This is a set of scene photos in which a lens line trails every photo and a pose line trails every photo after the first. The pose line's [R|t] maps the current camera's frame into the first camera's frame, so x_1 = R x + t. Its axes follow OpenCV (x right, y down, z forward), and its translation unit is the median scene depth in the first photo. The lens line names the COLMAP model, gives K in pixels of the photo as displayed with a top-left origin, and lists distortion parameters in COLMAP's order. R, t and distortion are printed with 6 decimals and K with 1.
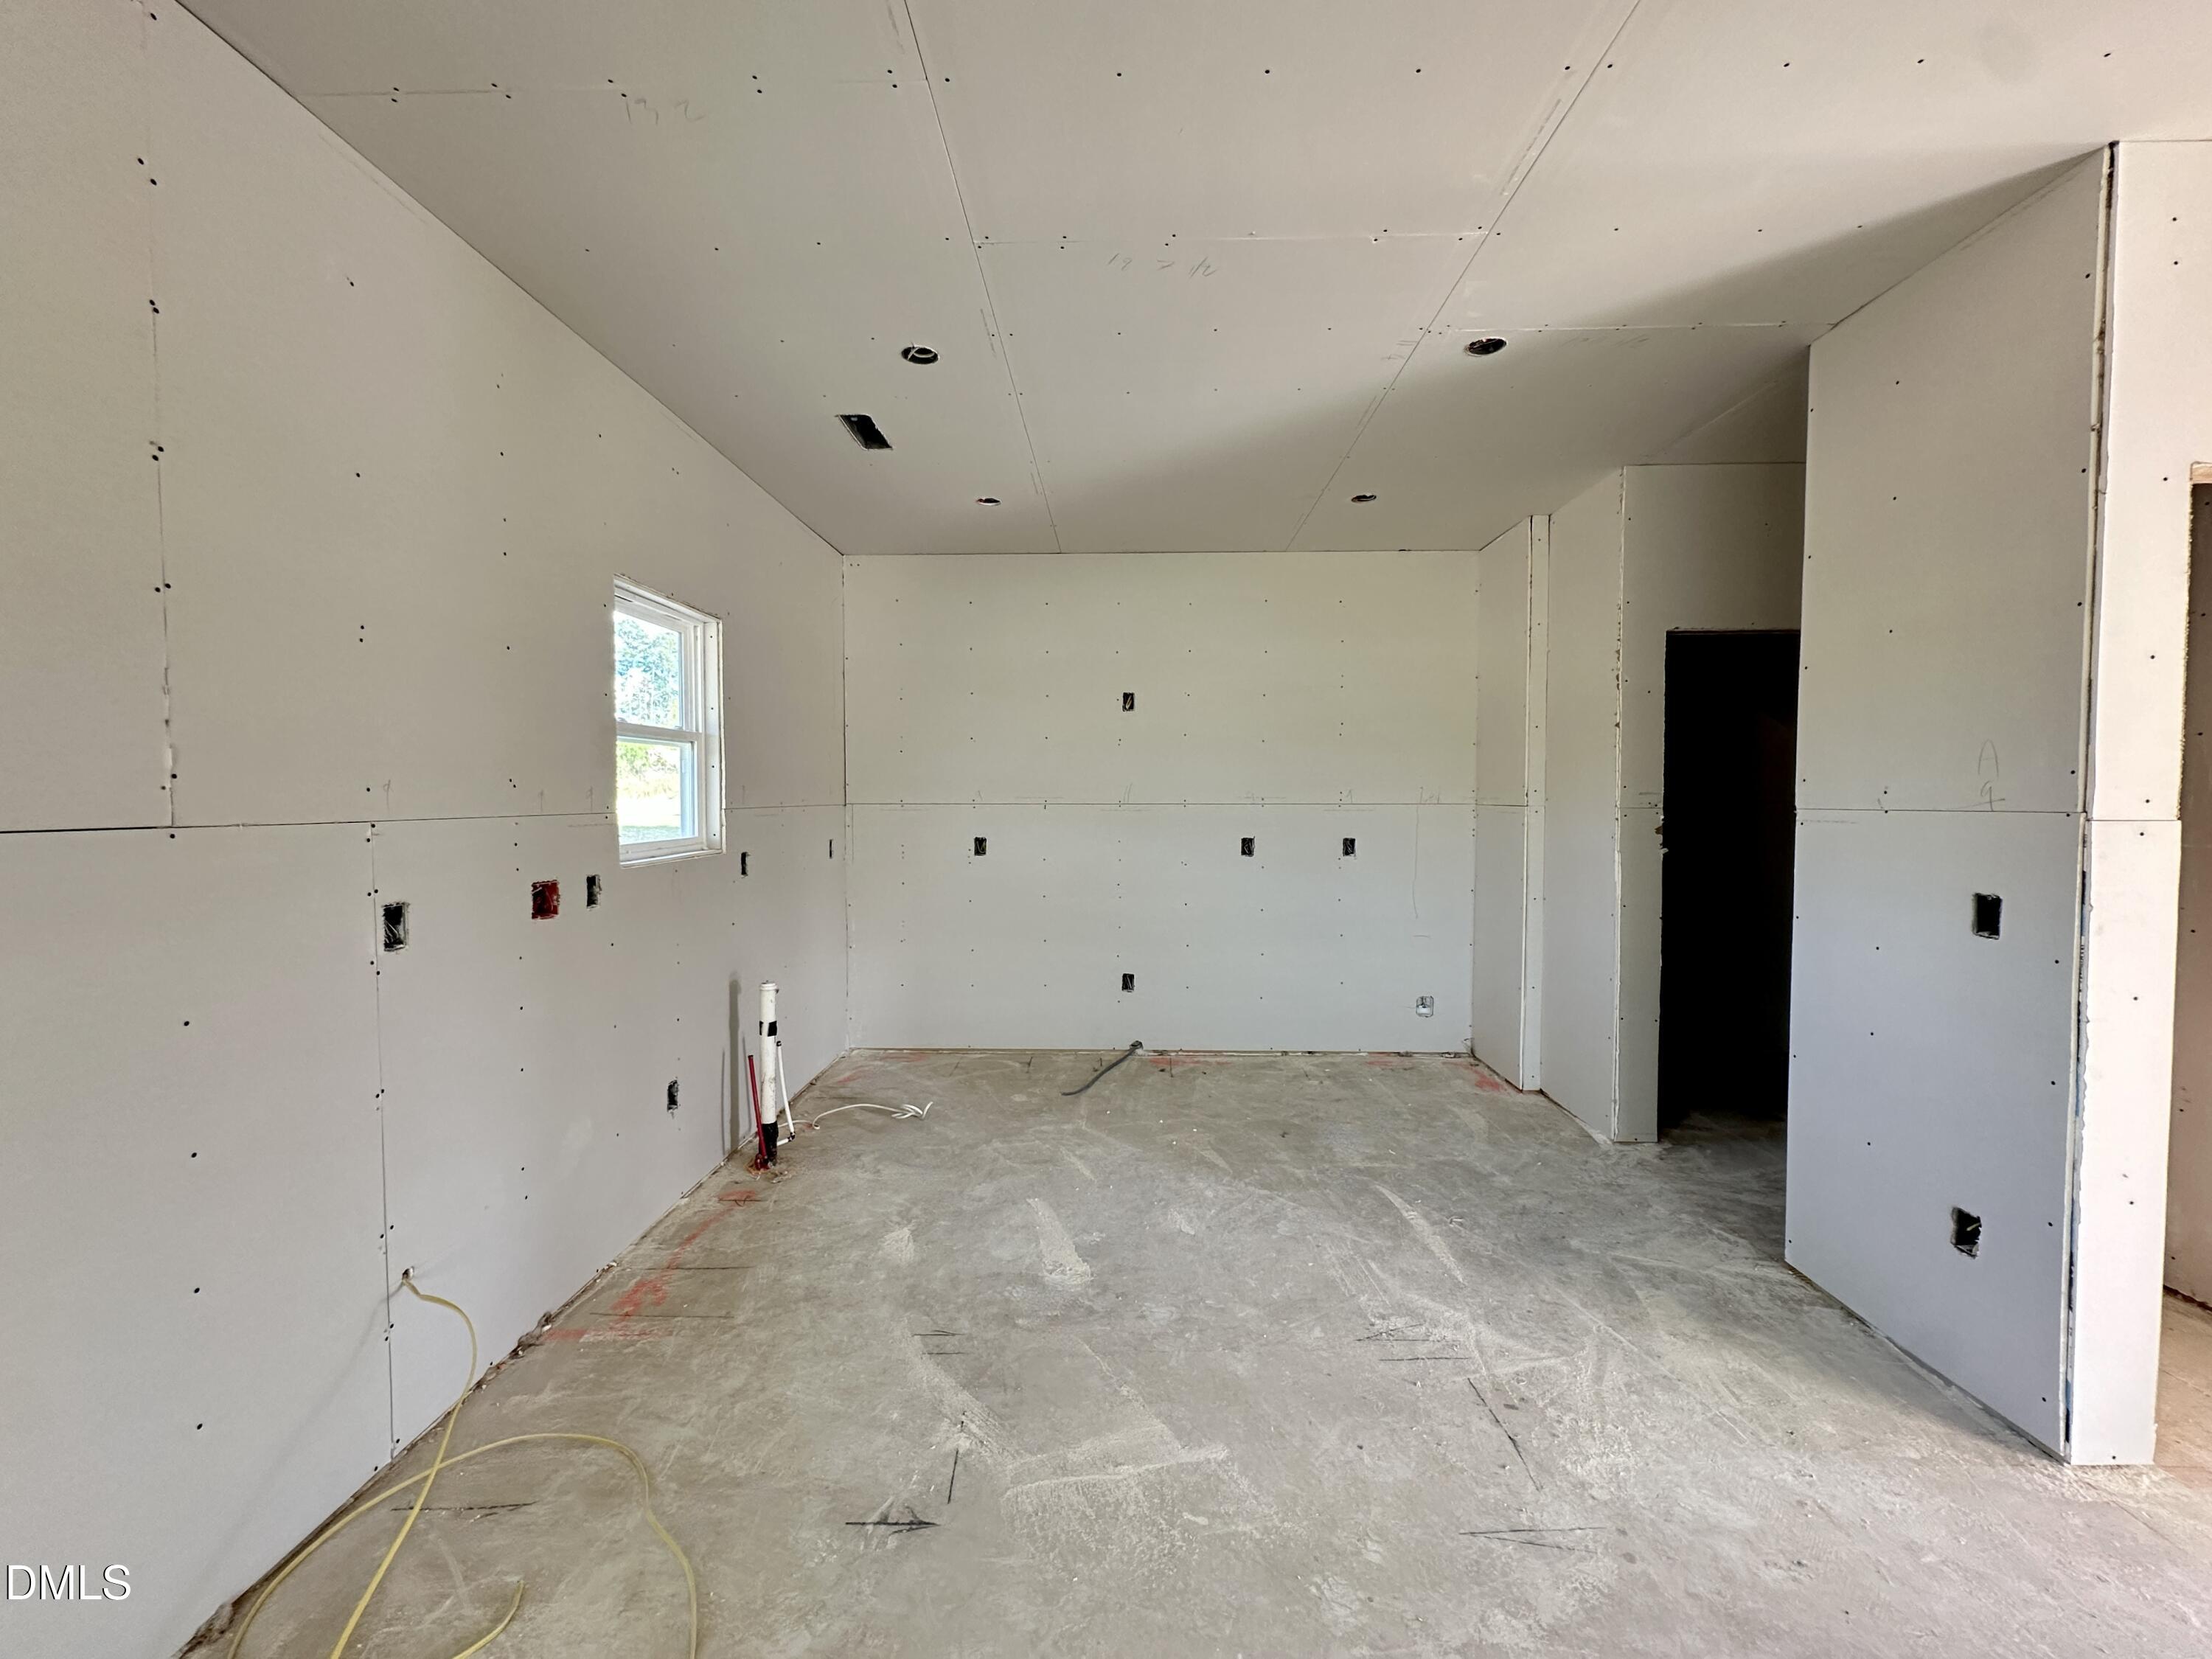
lens RADIAL K [[883.9, 0, 1104.8], [0, 883.9, 830.9], [0, 0, 1]] dist [-0.001183, 0.000346]
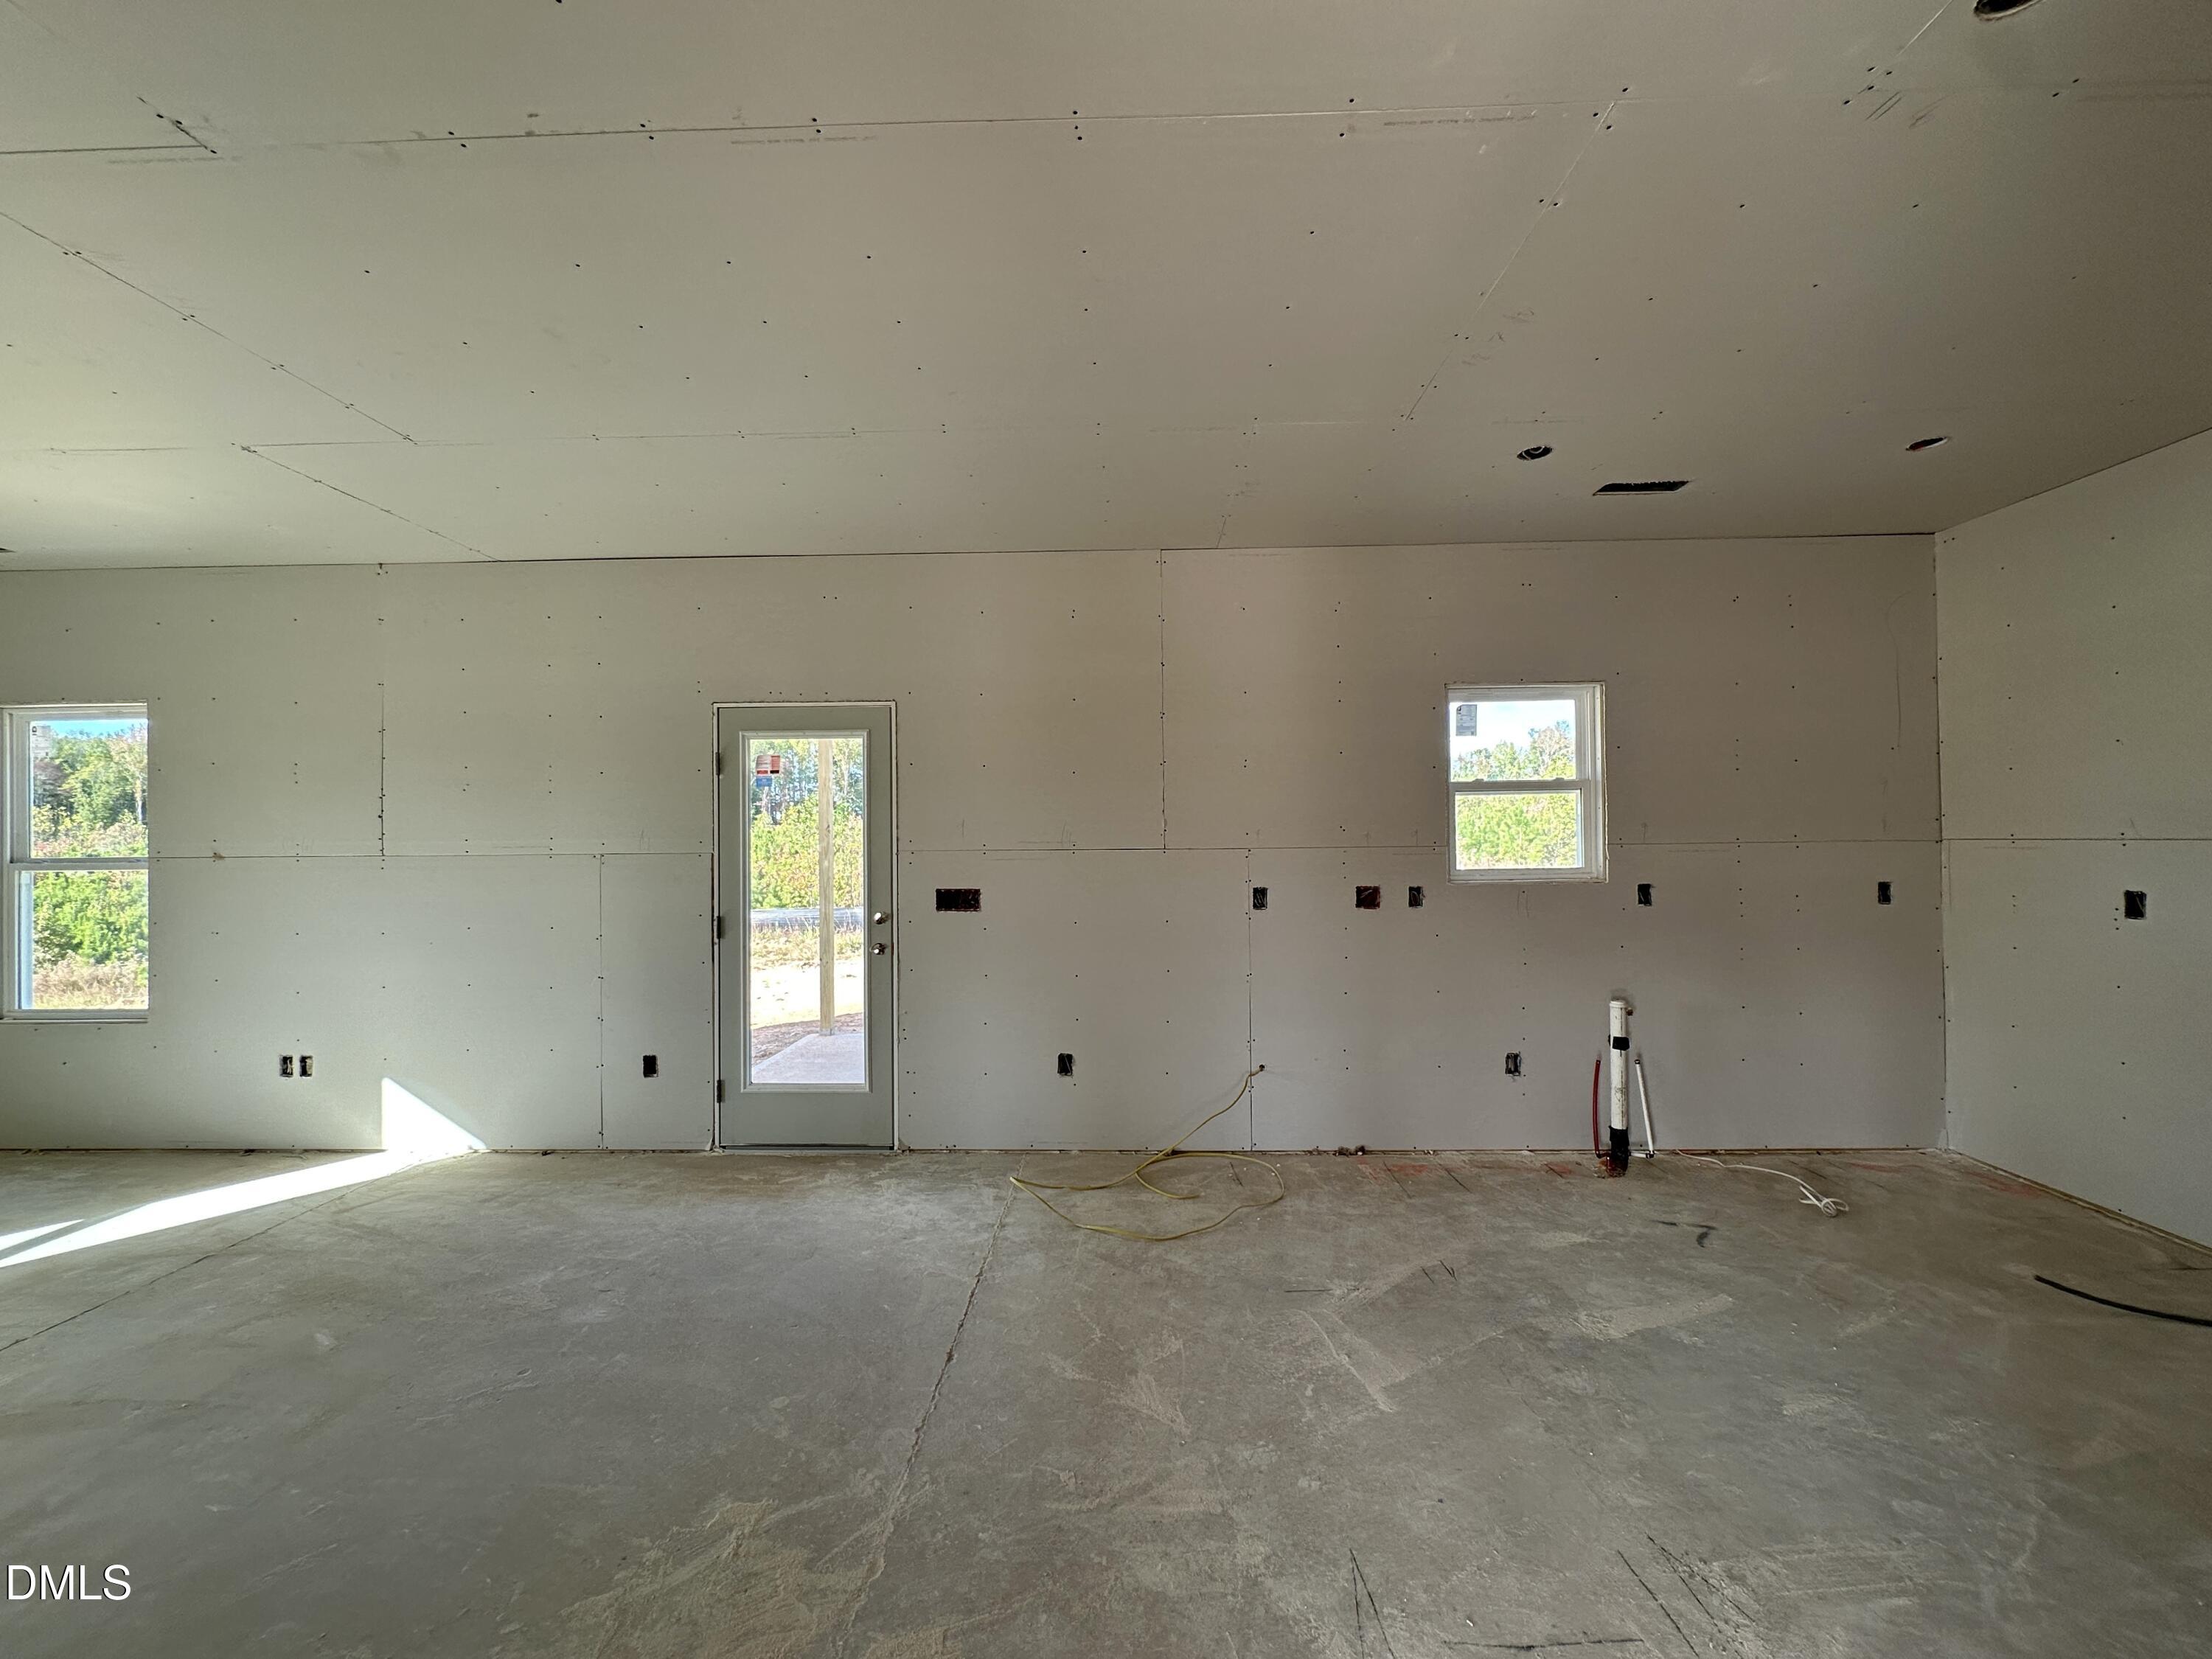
lens RADIAL K [[883.9, 0, 1104.8], [0, 883.9, 830.9], [0, 0, 1]] dist [-0.001183, 0.000346]
pose [[-0.001291, -0.009764, -0.999951, 0.861944], [-0.028780, 0.999538, -0.009723, -0.014607], [0.999585, 0.028766, -0.001571, 0.412952]]
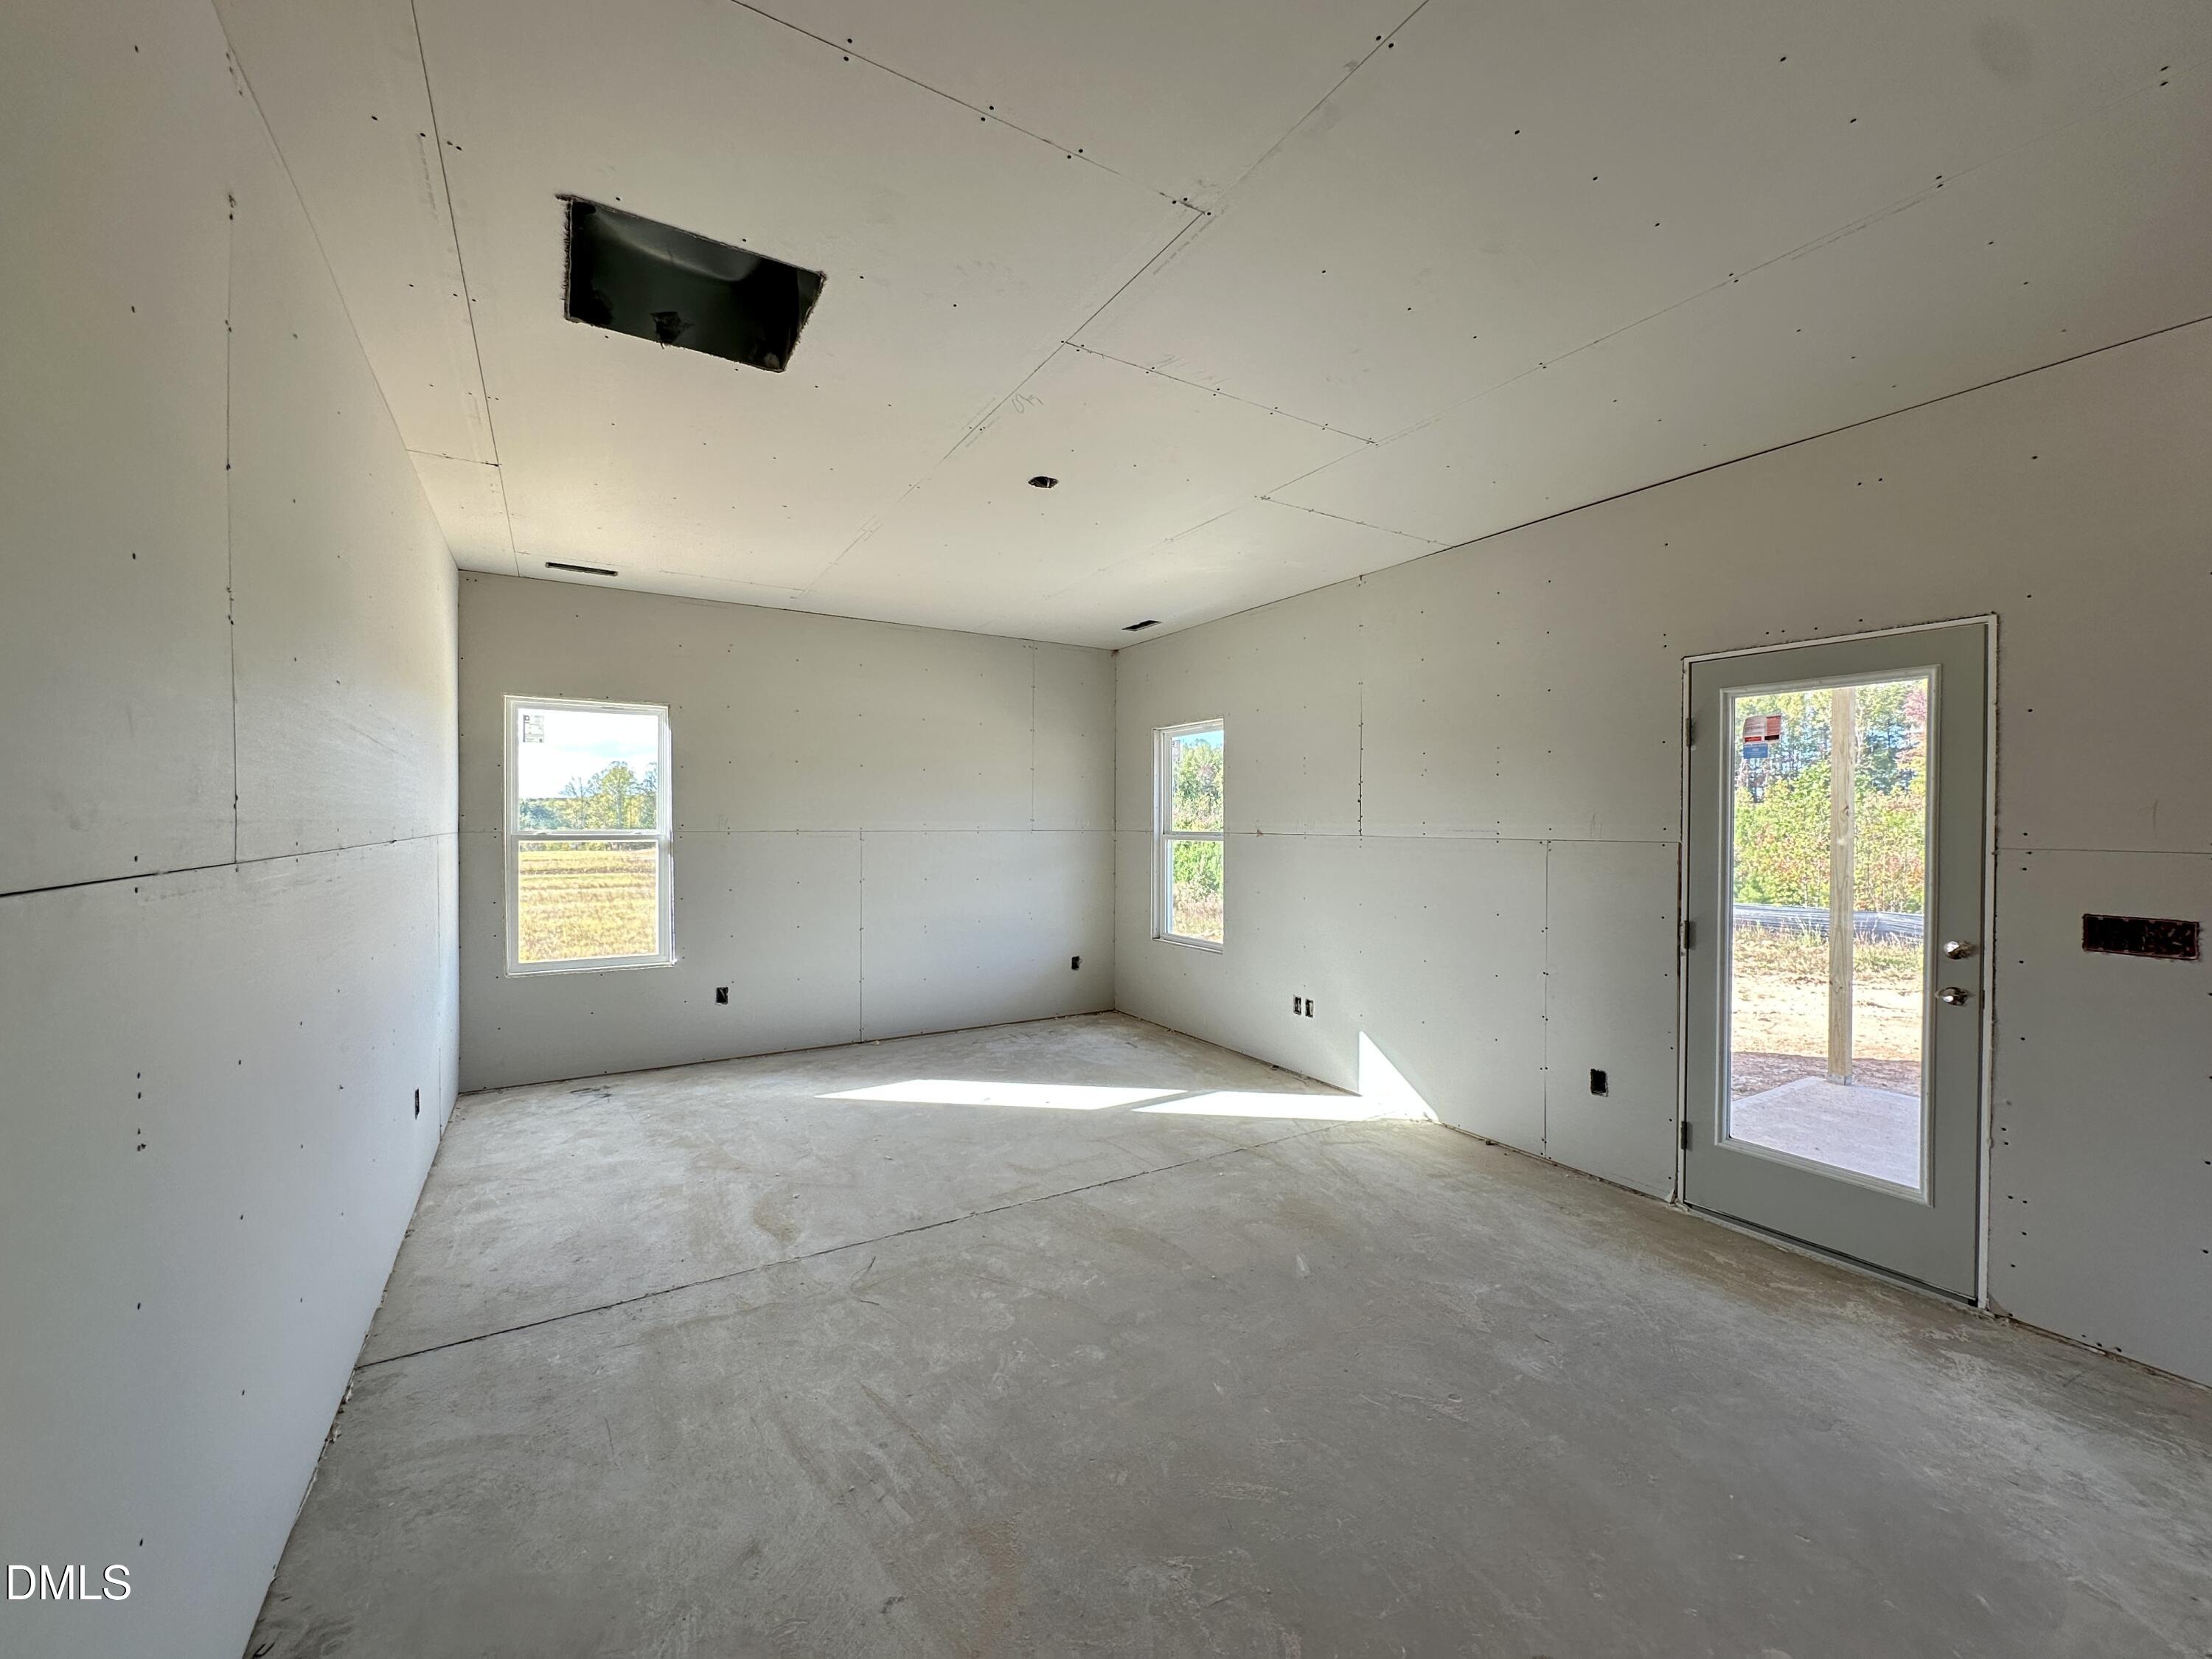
lens RADIAL K [[883.9, 0, 1104.8], [0, 883.9, 830.9], [0, 0, 1]] dist [-0.001183, 0.000346]
pose [[-0.837110, 0.003447, -0.547024, 0.705997], [-0.023775, 0.998806, 0.042677, -0.021705], [0.546518, 0.048731, -0.836028, 0.336466]]
